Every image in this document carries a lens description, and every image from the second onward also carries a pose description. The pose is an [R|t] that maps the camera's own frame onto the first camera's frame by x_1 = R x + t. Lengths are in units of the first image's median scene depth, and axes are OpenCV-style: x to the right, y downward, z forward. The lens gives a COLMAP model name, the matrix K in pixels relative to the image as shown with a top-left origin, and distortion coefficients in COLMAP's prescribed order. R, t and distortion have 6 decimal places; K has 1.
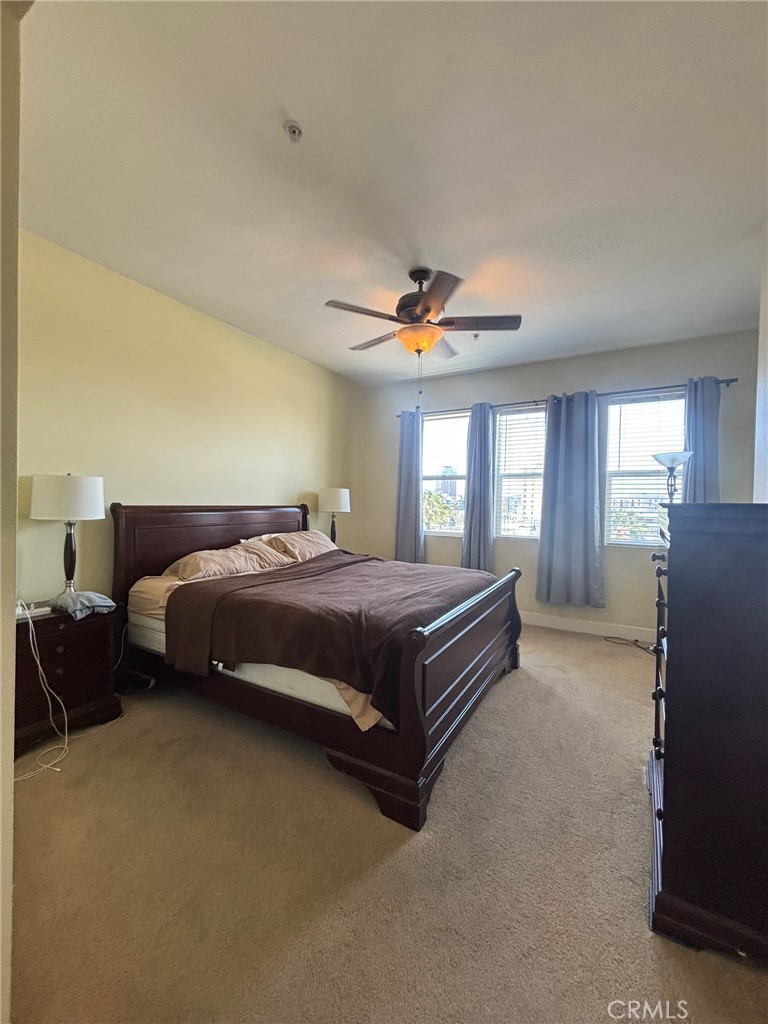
lens RADIAL K [[411.0, 0, 387.2], [0, 411.0, 512.9], [0, 0, 1]] dist [0.001941, -0.000795]
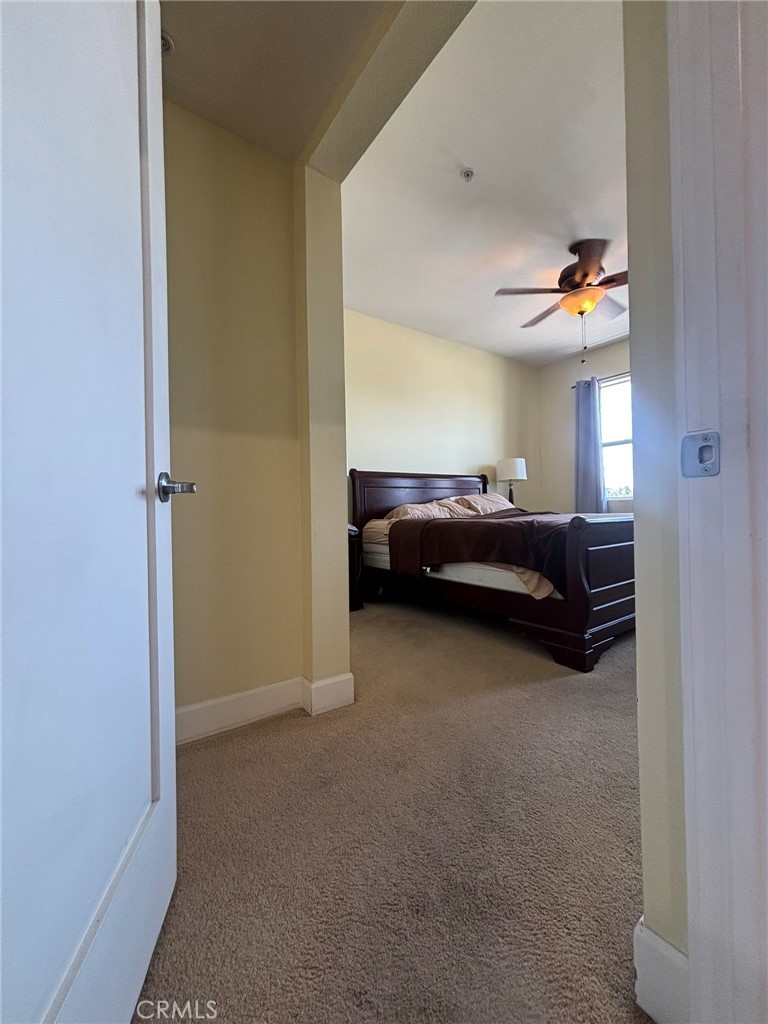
lens RADIAL K [[411.0, 0, 377.0], [0, 411.0, 511.5], [0, 0, 1]] dist [0.001941, -0.000795]
pose [[0.900236, -0.039719, -0.433587, 0.038382], [0.030862, 0.999147, -0.027449, 0.168247], [0.434308, 0.011329, 0.900693, -0.264658]]
